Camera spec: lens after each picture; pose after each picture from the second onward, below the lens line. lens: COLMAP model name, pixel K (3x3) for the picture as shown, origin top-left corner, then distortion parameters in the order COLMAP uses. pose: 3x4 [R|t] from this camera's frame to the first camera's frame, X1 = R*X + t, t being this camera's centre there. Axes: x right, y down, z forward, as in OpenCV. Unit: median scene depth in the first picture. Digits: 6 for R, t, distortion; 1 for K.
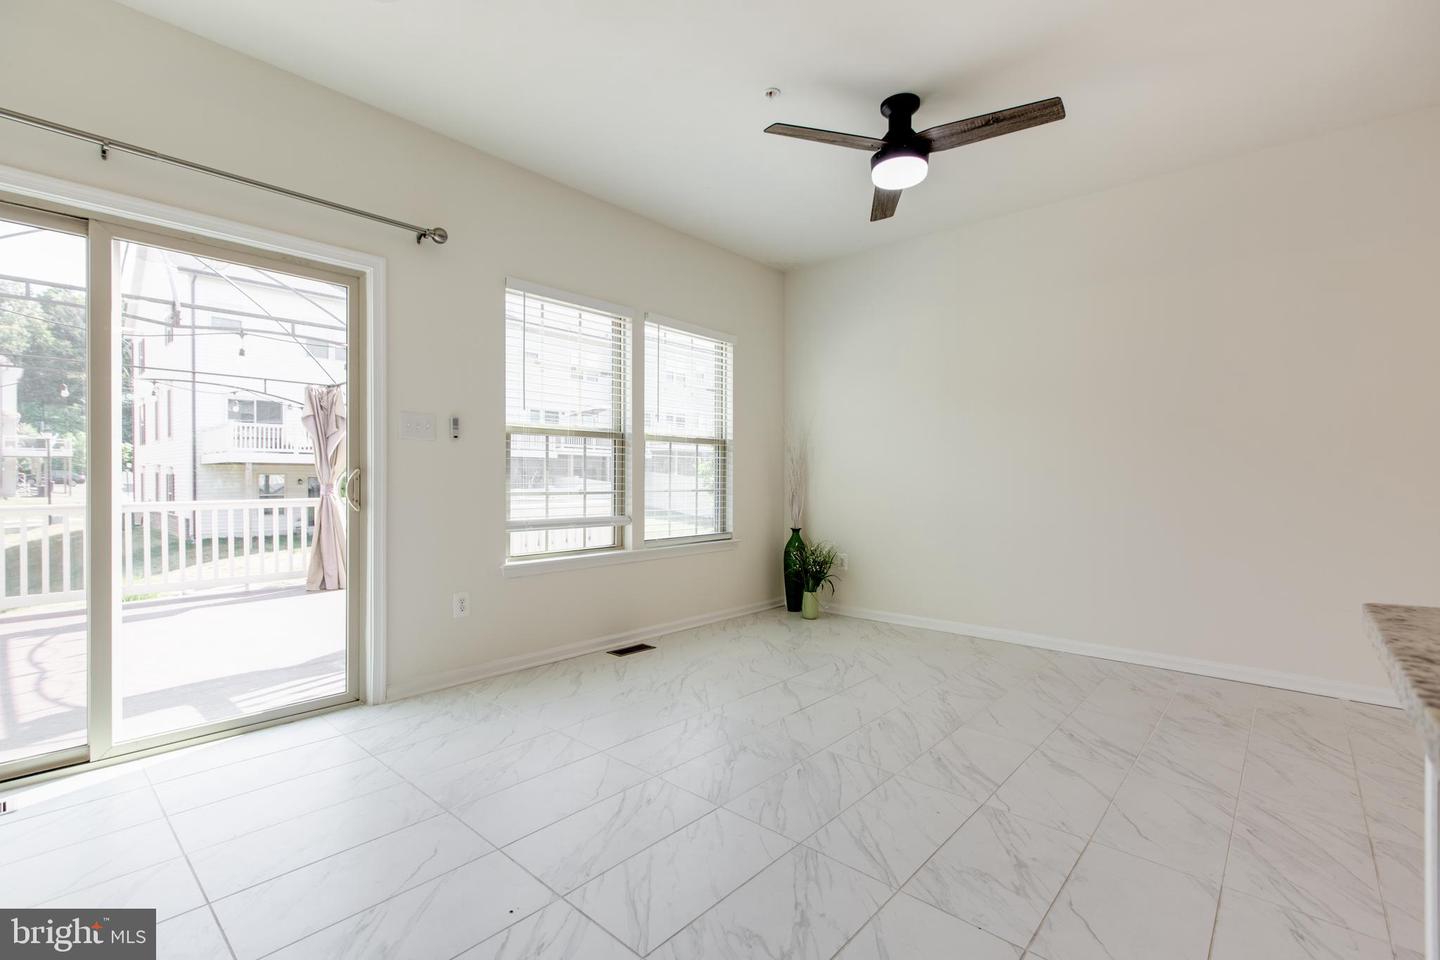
lens RADIAL K [[642.7, 0, 712.7], [0, 642.7, 477.3], [0, 0, 1]] dist [-0.002662, 0.000467]
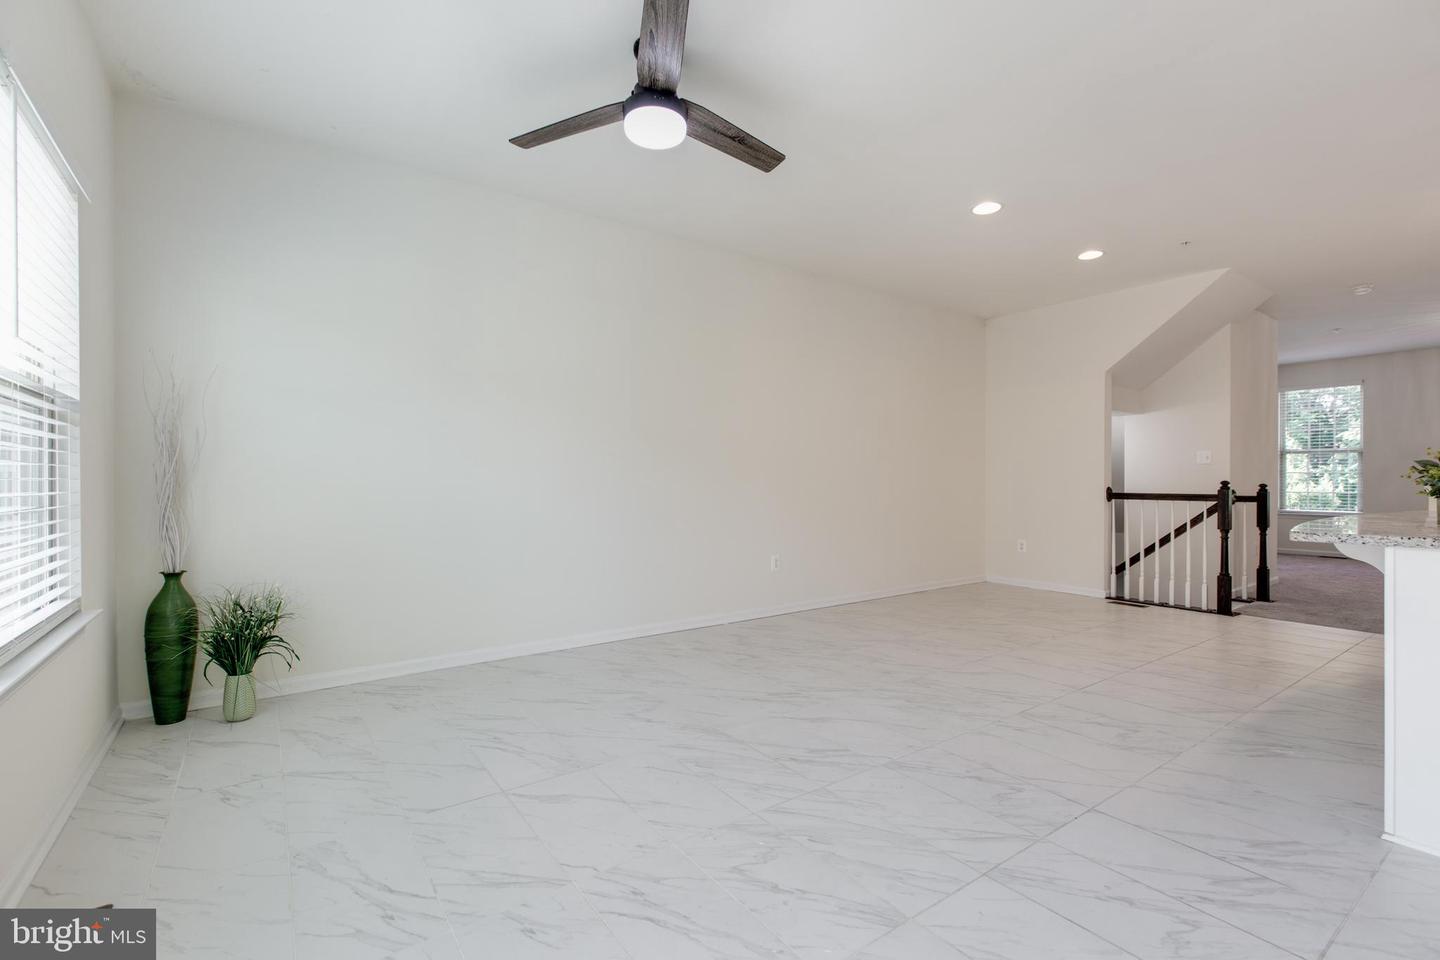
lens RADIAL K [[633.2, 0, 714.4], [0, 633.2, 480.5], [0, 0, 1]] dist [-0.001510, -0.000439]
pose [[0.223239, -0.004795, 0.974752, -0.589658], [0.000821, 0.999988, 0.004731, -0.004026], [-0.974763, -0.000256, 0.223241, 0.822194]]
